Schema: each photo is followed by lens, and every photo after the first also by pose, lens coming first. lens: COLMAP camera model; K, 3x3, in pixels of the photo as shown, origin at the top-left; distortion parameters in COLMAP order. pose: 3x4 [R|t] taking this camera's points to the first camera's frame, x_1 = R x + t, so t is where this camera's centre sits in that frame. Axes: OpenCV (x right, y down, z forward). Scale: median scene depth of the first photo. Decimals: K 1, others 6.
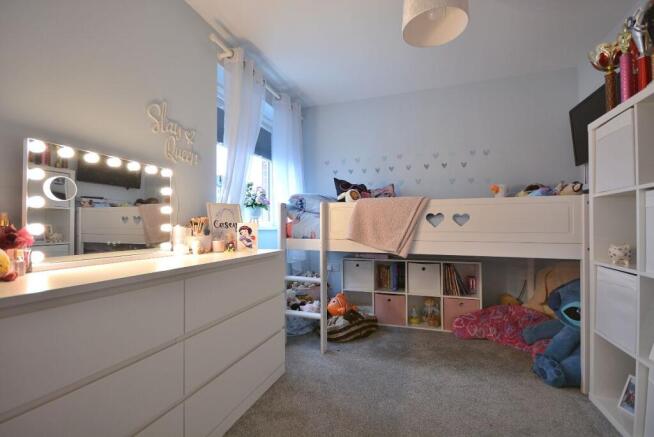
lens RADIAL K [[284.5, 0, 327.9], [0, 284.5, 223.0], [0, 0, 1]] dist [-0.003334, -0.003618]
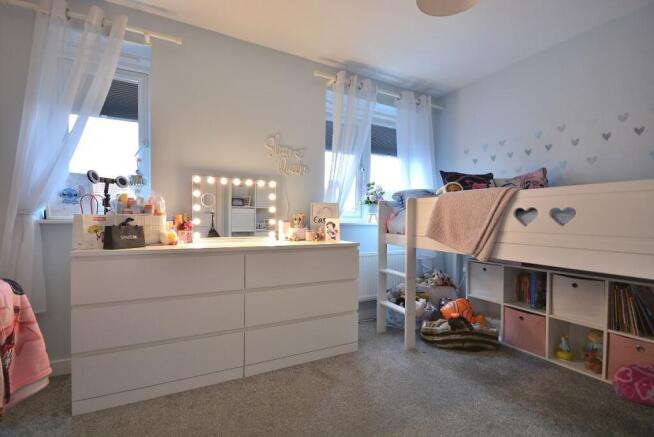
lens RADIAL K [[284.5, 0, 318.6], [0, 284.5, 220.7], [0, 0, 1]] dist [-0.003334, -0.003618]
pose [[0.730792, 0.012550, -0.682485, 0.424908], [-0.005288, 0.999905, 0.012725, -0.006004], [0.682580, -0.005691, 0.730789, 0.059751]]
